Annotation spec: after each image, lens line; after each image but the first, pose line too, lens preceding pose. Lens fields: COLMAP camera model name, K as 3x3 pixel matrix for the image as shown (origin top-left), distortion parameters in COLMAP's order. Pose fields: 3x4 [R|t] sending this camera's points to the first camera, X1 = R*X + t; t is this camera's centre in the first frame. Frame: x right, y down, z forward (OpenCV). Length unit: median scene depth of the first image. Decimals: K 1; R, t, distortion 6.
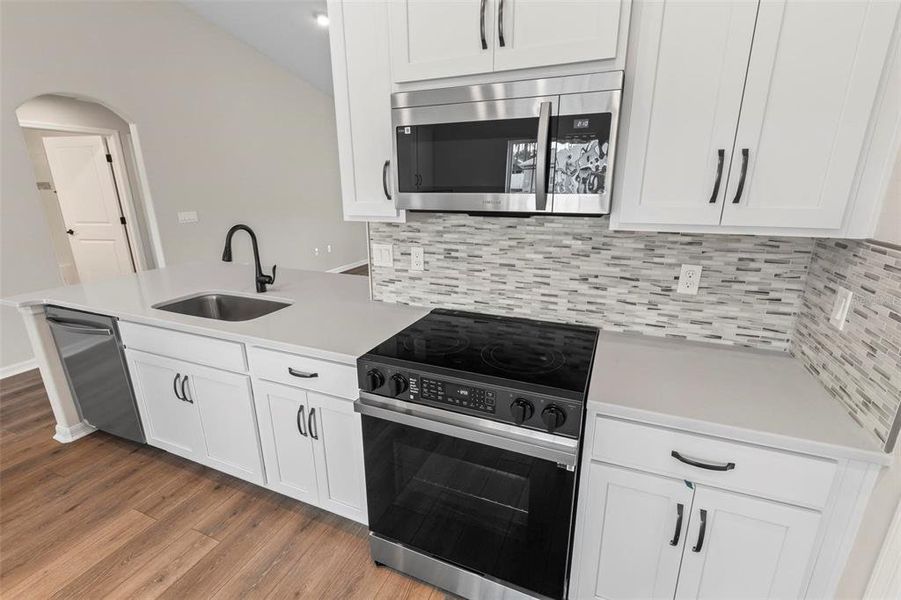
lens RADIAL K [[402.3, 0, 449.5], [0, 402.3, 300.8], [0, 0, 1]] dist [-0.001682, -0.001906]
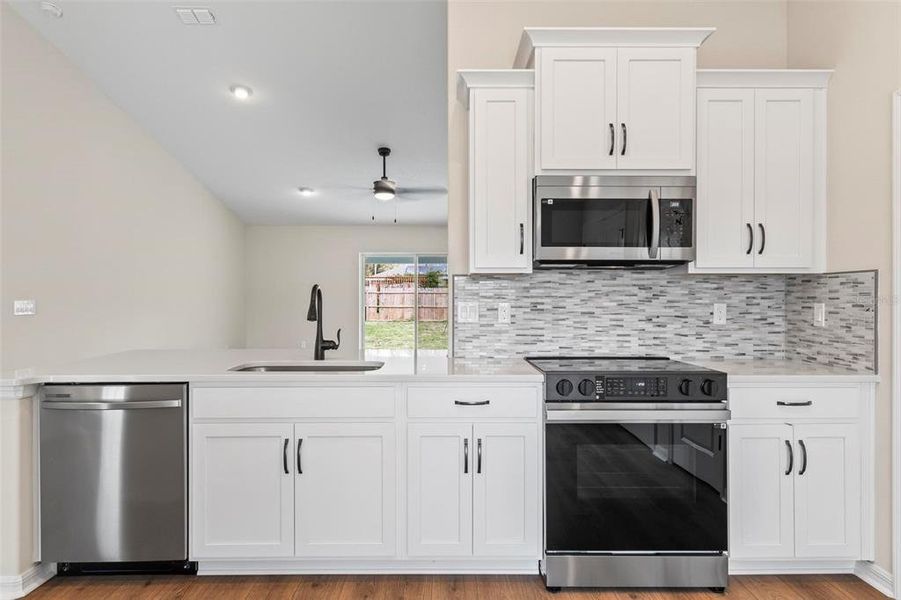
lens RADIAL K [[552.3, 0, 448.0], [0, 552.3, 297.0], [0, 0, 1]] dist [0.005557, -0.001391]
pose [[0.919164, 0.007232, 0.393808, -0.965946], [0.104288, 0.959679, -0.261038, 0.274355], [-0.379817, 0.281006, 0.881348, -0.338658]]
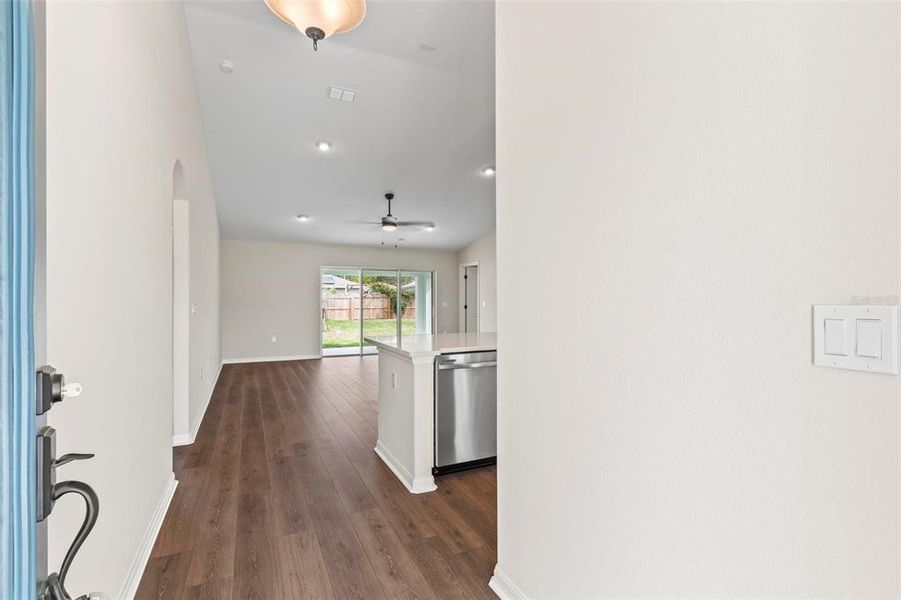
lens RADIAL K [[428.4, 0, 446.7], [0, 428.4, 300.5], [0, 0, 1]] dist [0.000686, -0.000471]
pose [[0.669585, 0.006668, 0.742705, -2.611931], [0.205280, 0.959347, -0.193683, 0.148083], [-0.713804, 0.282150, 0.640996, 0.153177]]
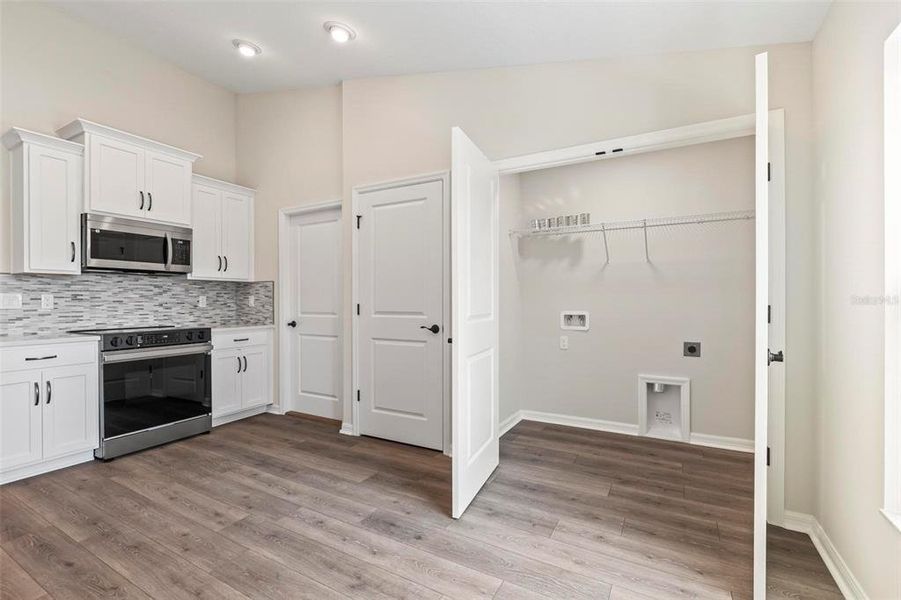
lens RADIAL K [[402.3, 0, 450.3], [0, 402.3, 301.8], [0, 0, 1]] dist [-0.001682, -0.001906]
pose [[0.110522, 0.000741, 0.993873, -1.721976], [0.278992, 0.959769, -0.031741, 0.452986], [-0.953912, 0.280791, 0.105869, -0.780201]]
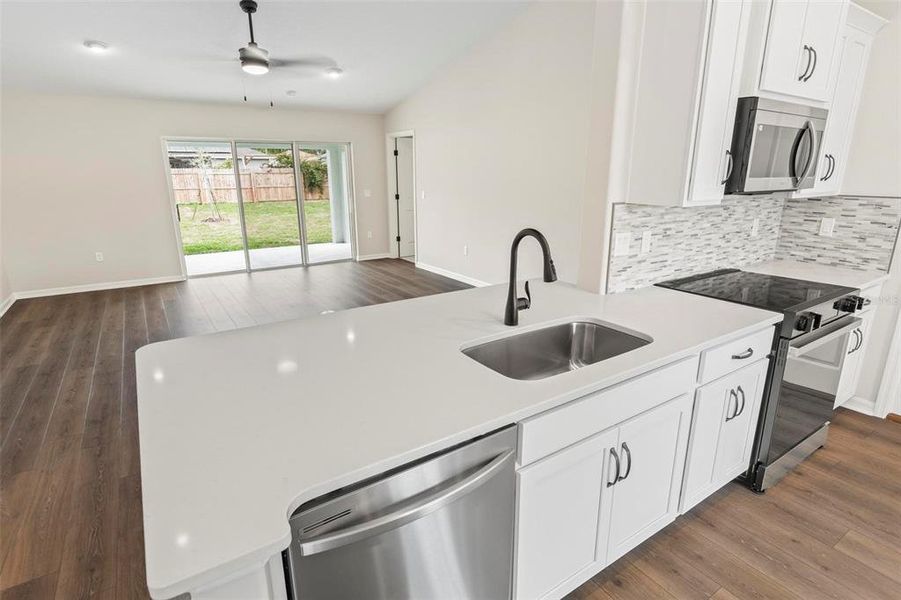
lens RADIAL K [[468.4, 0, 449.5], [0, 468.4, 302.2], [0, 0, 1]] dist [-0.003063, -0.004301]
pose [[0.552799, -0.220777, 0.803537, -1.635667], [0.234941, 0.966440, 0.103906, -0.236485], [-0.799510, 0.131344, 0.586117, 0.844574]]
